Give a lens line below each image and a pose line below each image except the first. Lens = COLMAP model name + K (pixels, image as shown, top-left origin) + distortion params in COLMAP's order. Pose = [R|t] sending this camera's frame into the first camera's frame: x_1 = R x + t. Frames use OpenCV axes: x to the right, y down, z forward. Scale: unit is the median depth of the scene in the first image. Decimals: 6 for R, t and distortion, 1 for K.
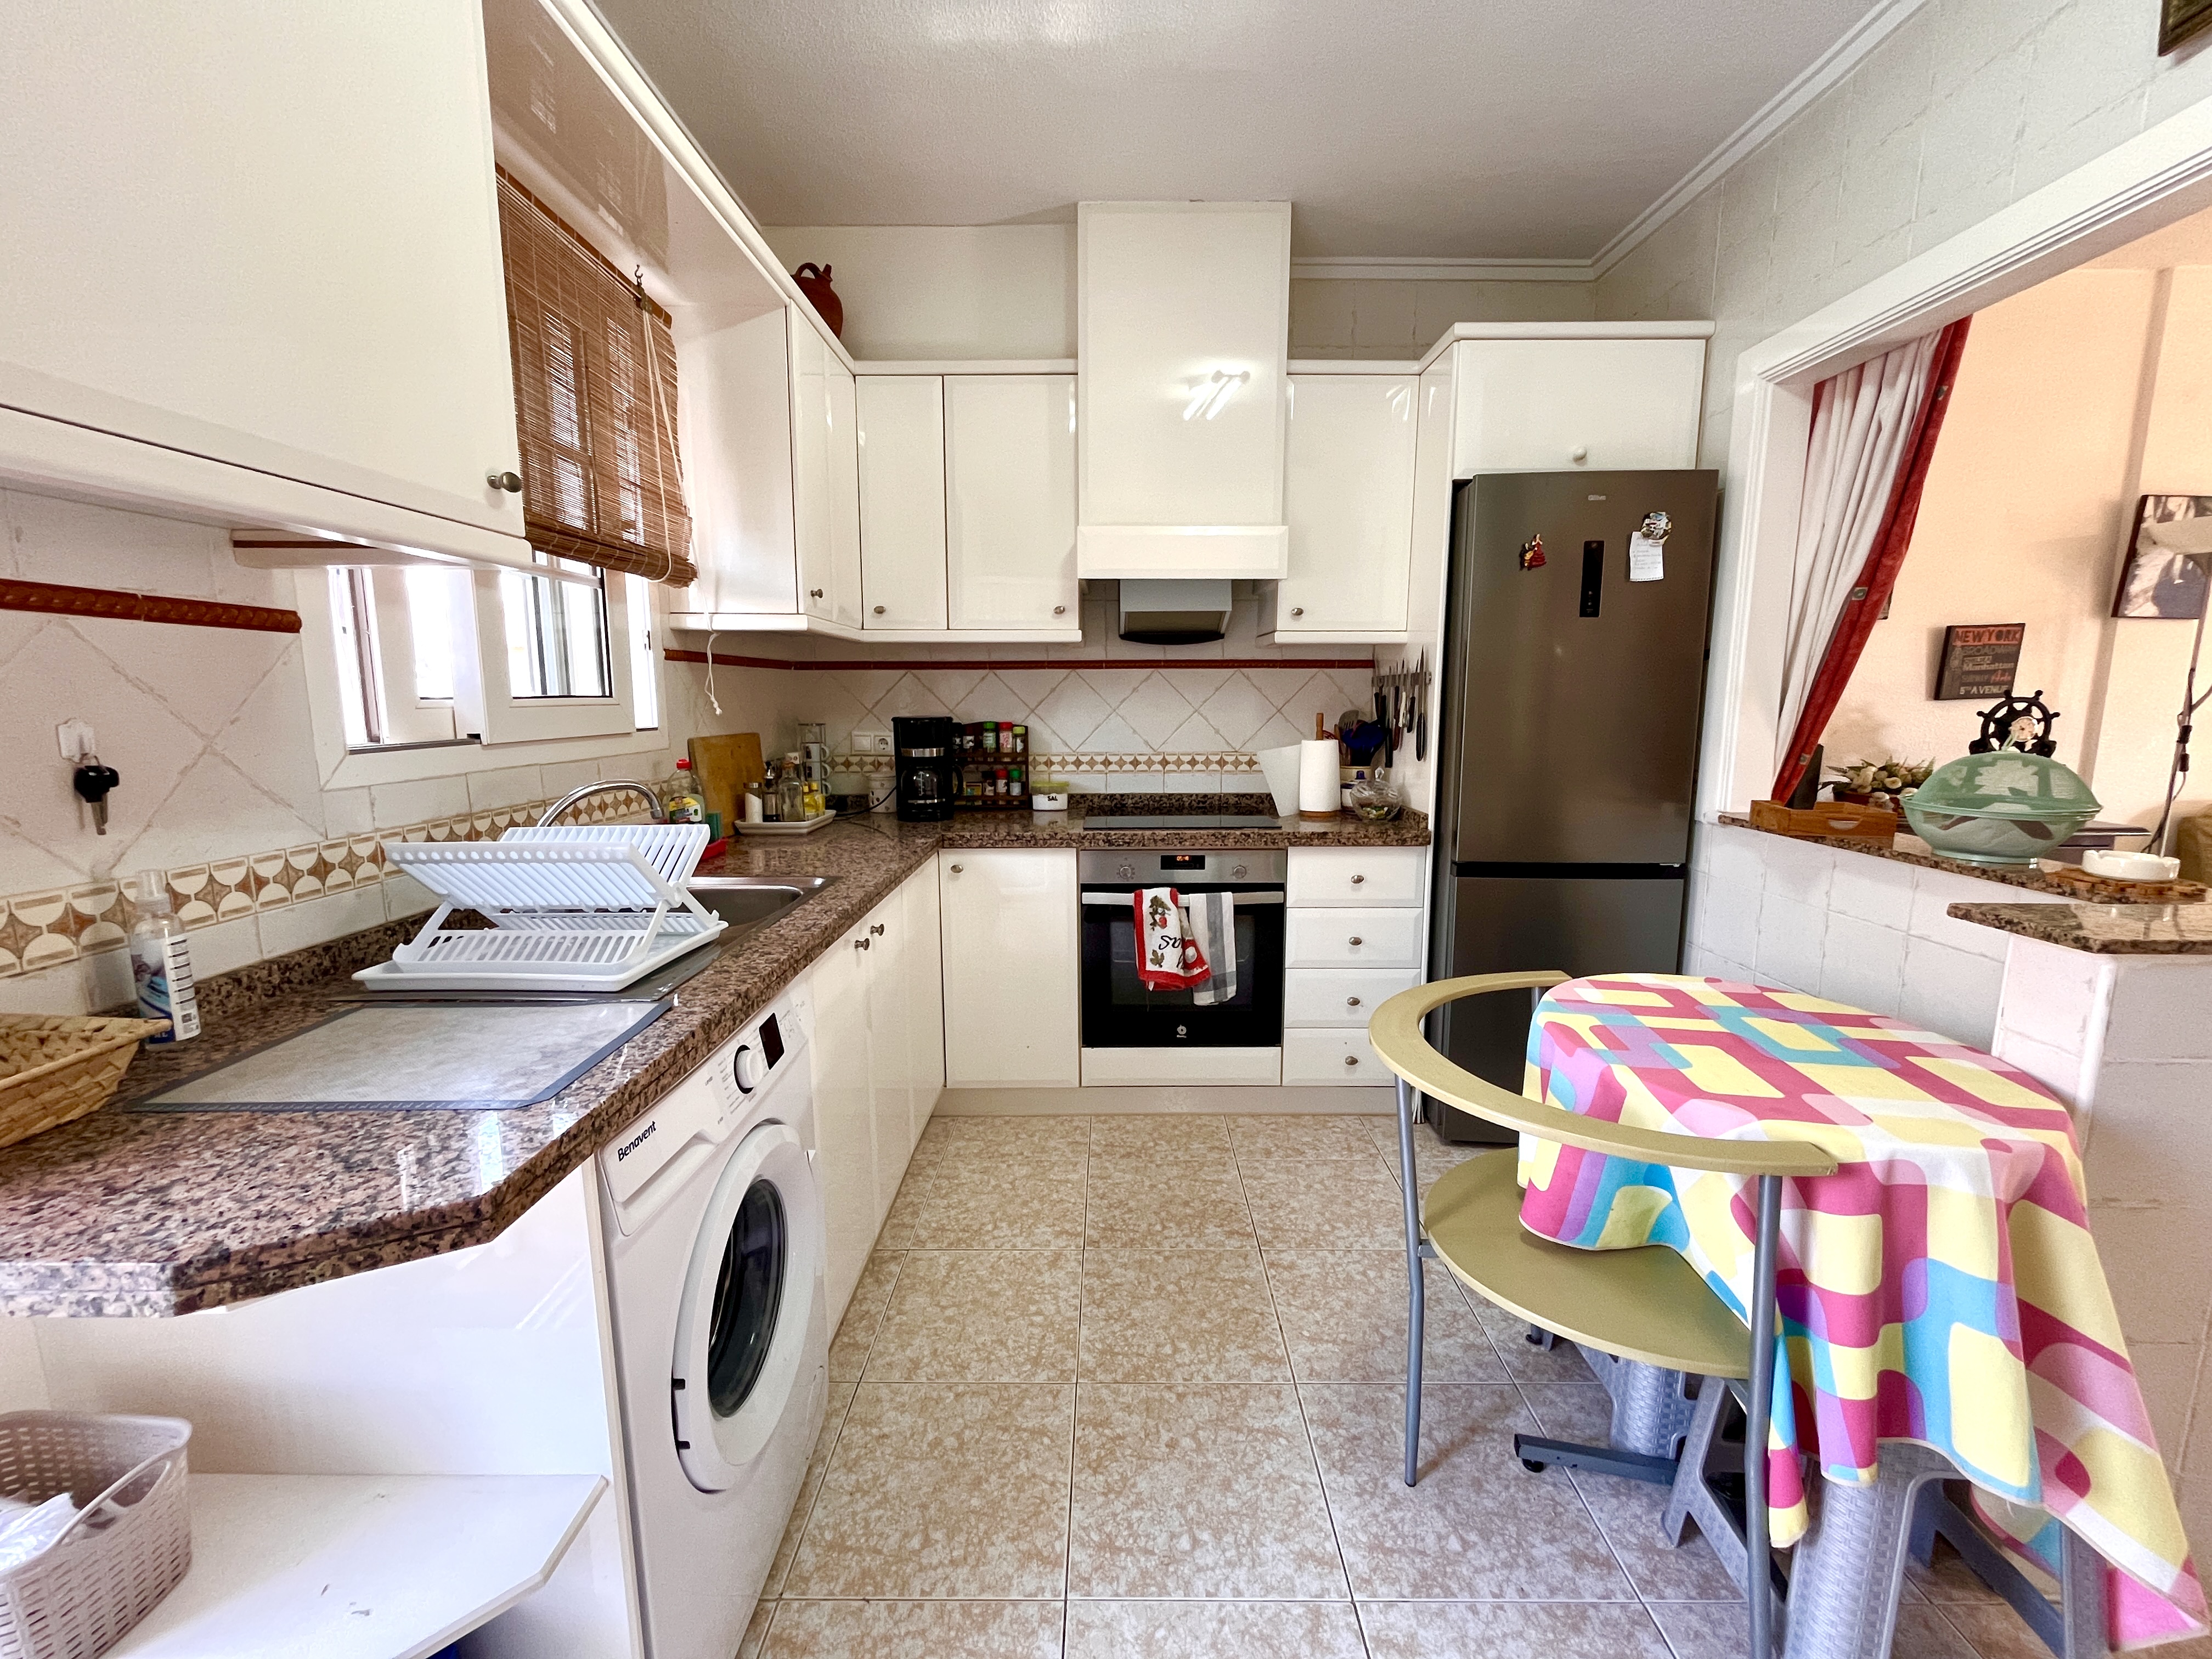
lens RADIAL K [[893.7, 0, 1107.4], [0, 893.7, 832.3], [0, 0, 1]] dist [-0.002426, 0.000246]
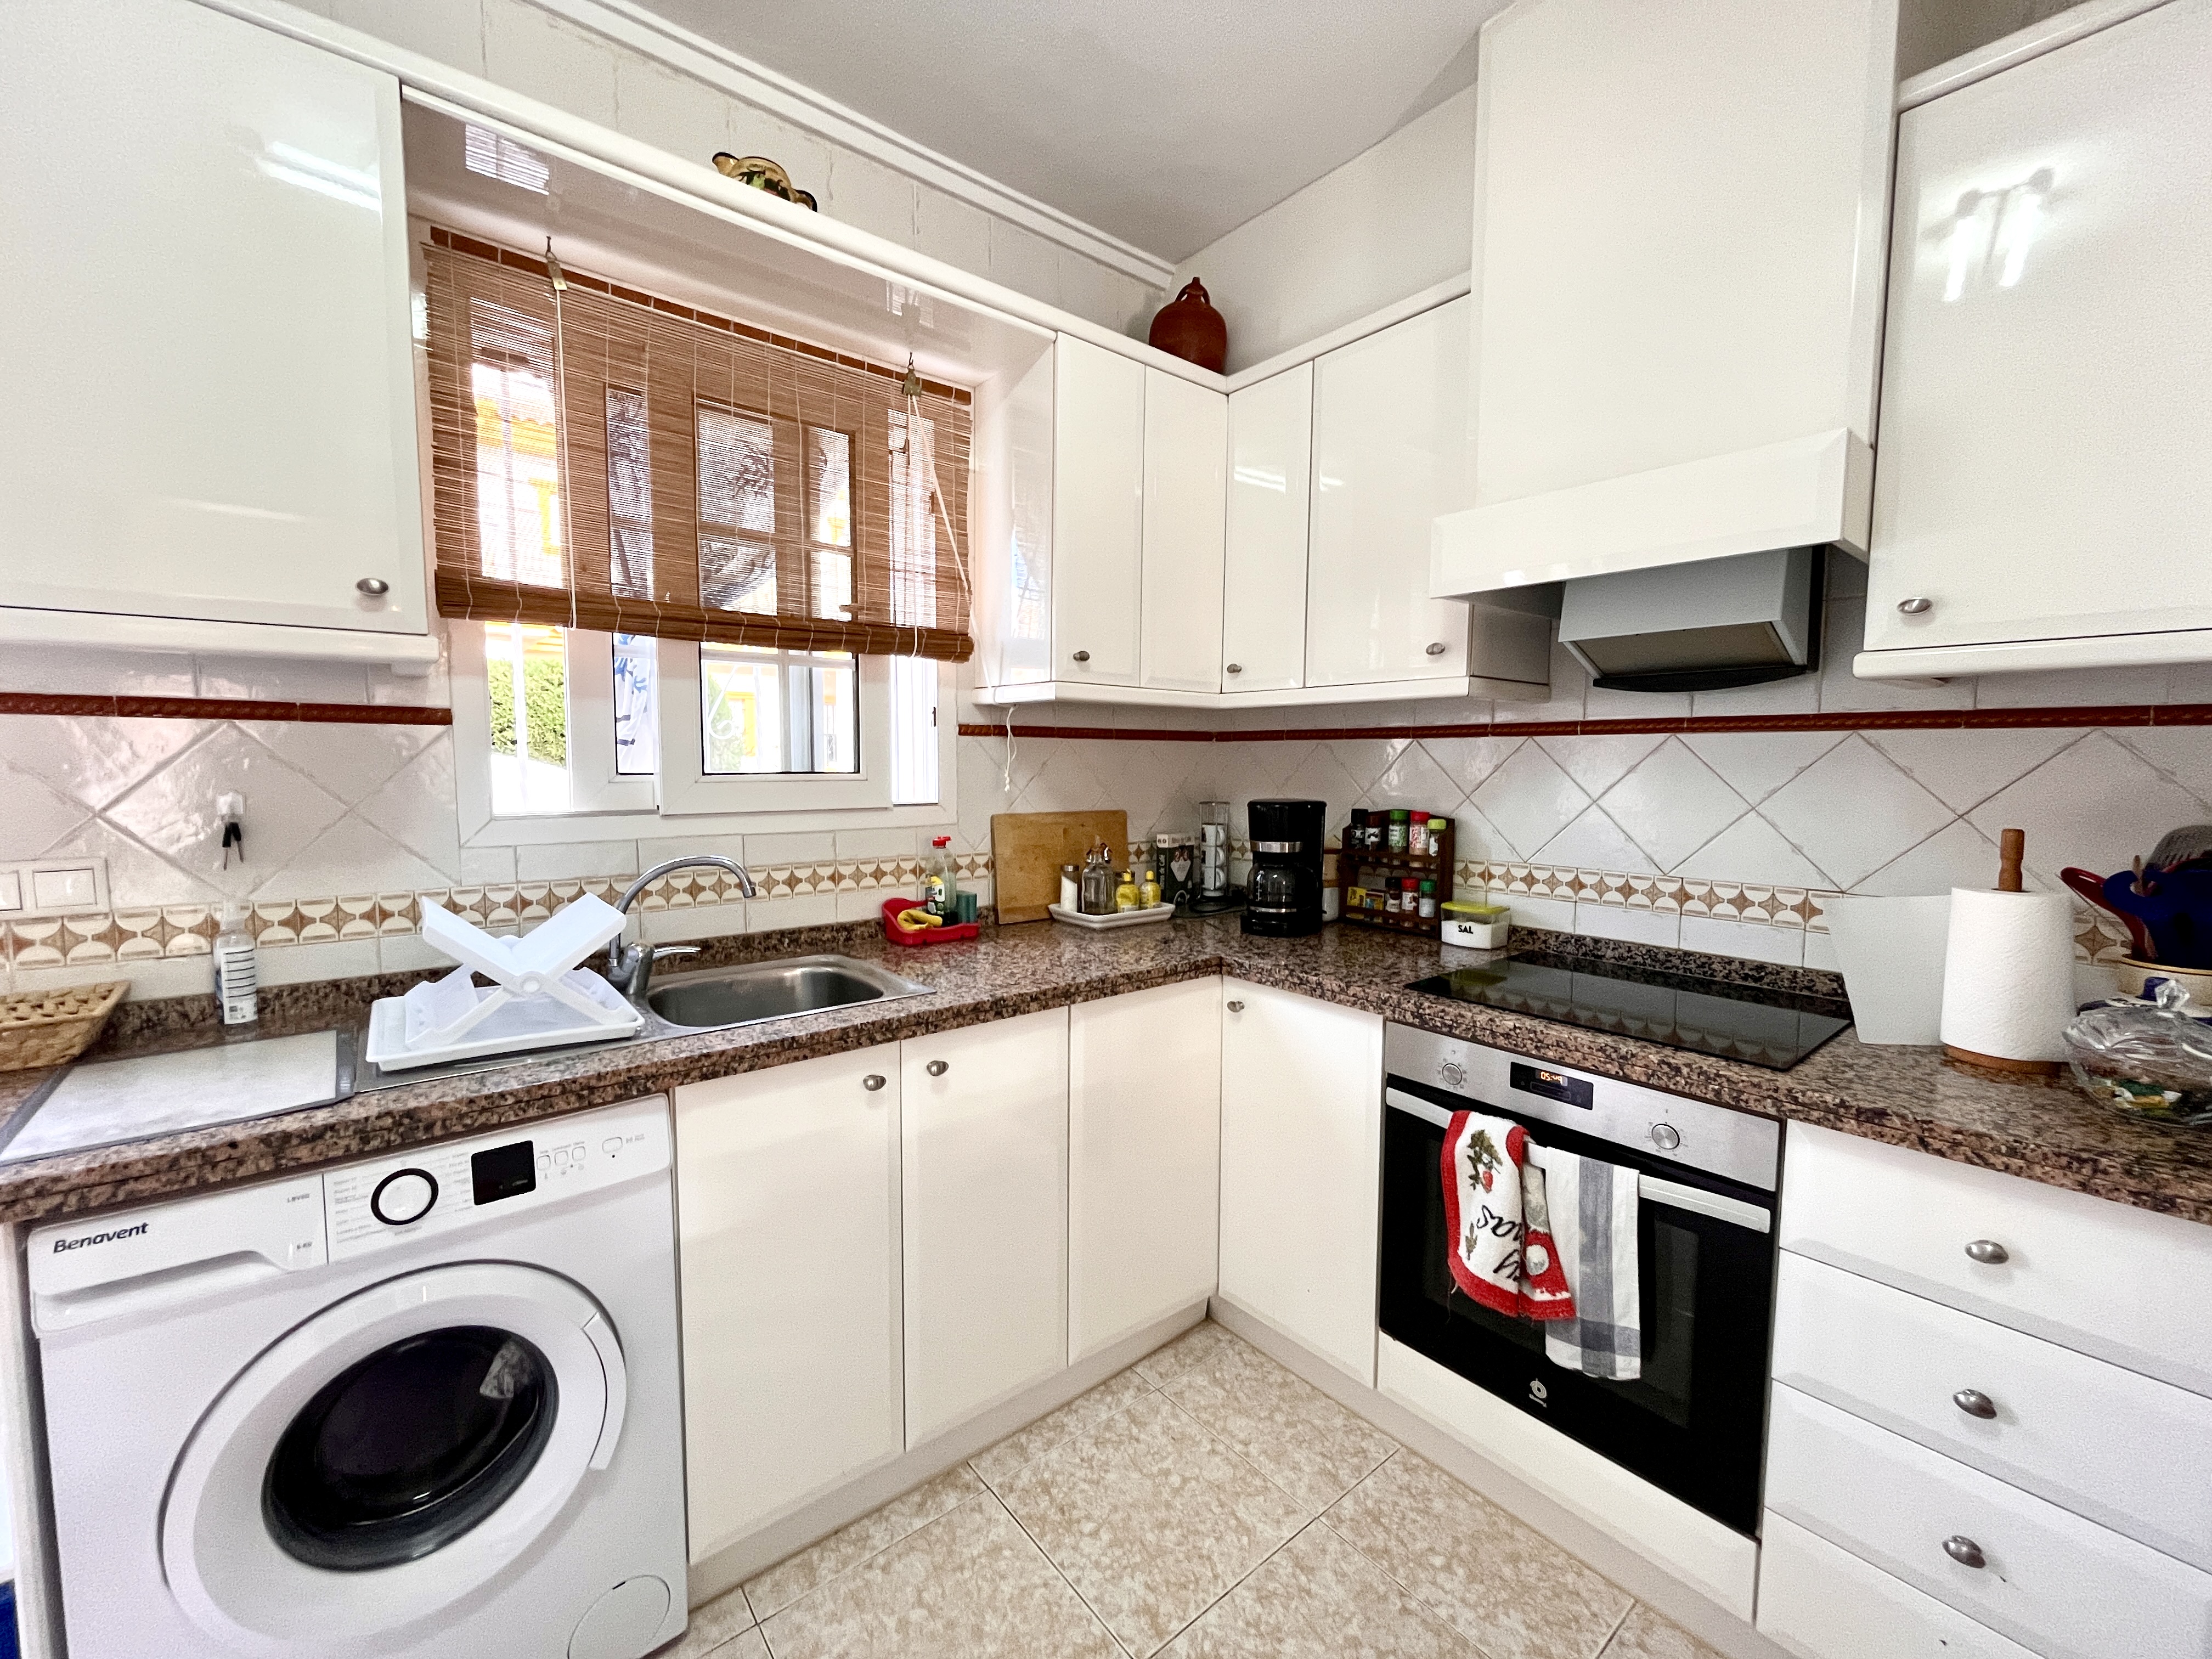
lens RADIAL K [[893.7, 0, 1103.7], [0, 893.7, 828.5], [0, 0, 1]] dist [-0.002426, 0.000246]
pose [[0.633906, 0.064792, -0.770691, 0.313330], [-0.123790, 0.992138, -0.018410, -0.076056], [0.763439, 0.107074, 0.636943, 0.412286]]
